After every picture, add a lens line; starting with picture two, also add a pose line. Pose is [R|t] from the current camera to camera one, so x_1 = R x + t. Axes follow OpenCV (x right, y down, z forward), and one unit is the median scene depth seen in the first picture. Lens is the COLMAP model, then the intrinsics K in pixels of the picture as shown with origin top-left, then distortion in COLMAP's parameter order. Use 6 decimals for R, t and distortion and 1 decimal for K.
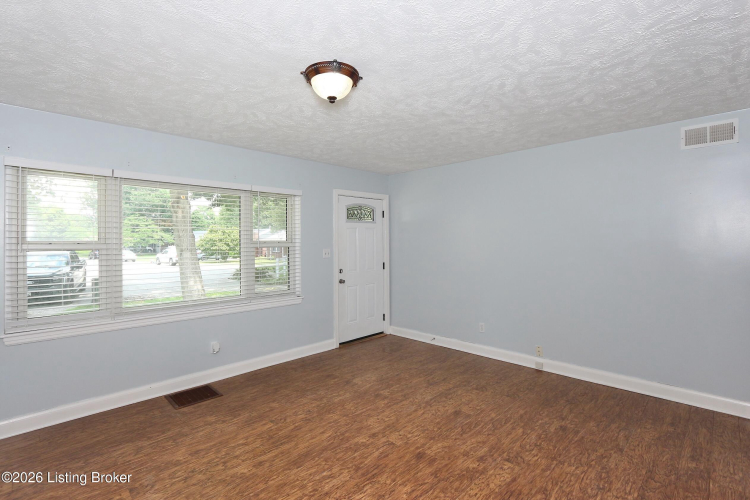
lens RADIAL K [[351.4, 0, 370.5], [0, 351.4, 248.7], [0, 0, 1]] dist [-0.013260, -0.000154]
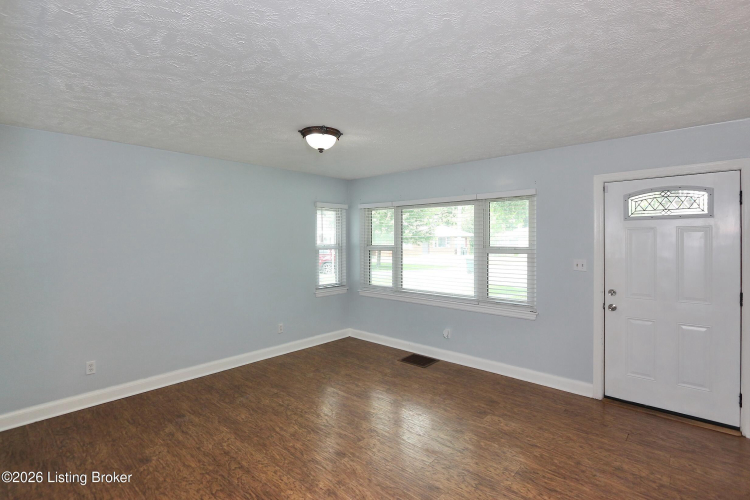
lens RADIAL K [[358.5, 0, 364.2], [0, 358.5, 239.3], [0, 0, 1]] dist [-0.013348, -0.000046]
pose [[0.044758, 0.004360, -0.998988, 1.025464], [-0.016202, 0.999862, 0.003638, -0.061334], [0.998866, 0.016023, 0.044823, 0.839730]]
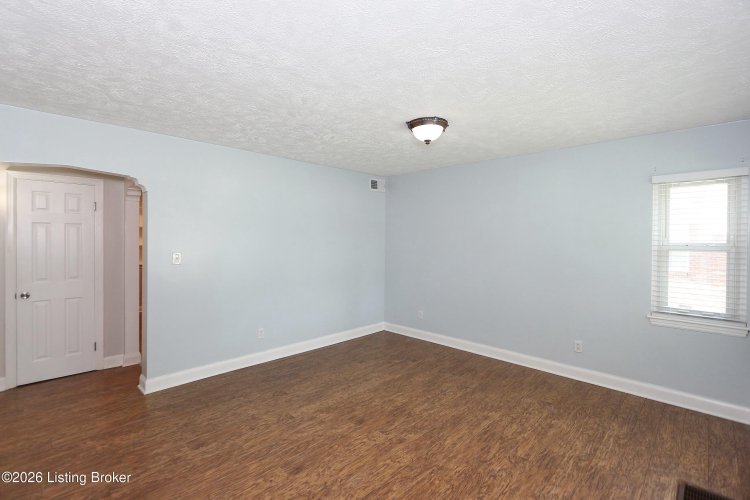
lens RADIAL K [[343.5, 0, 373.7], [0, 343.5, 240.5], [0, 0, 1]] dist [-0.010998, -0.000466]
pose [[-0.999861, -0.001675, -0.016593, 0.095528], [-0.002034, 0.999764, 0.021630, -0.051654], [0.016553, 0.021661, -0.999628, 1.799345]]
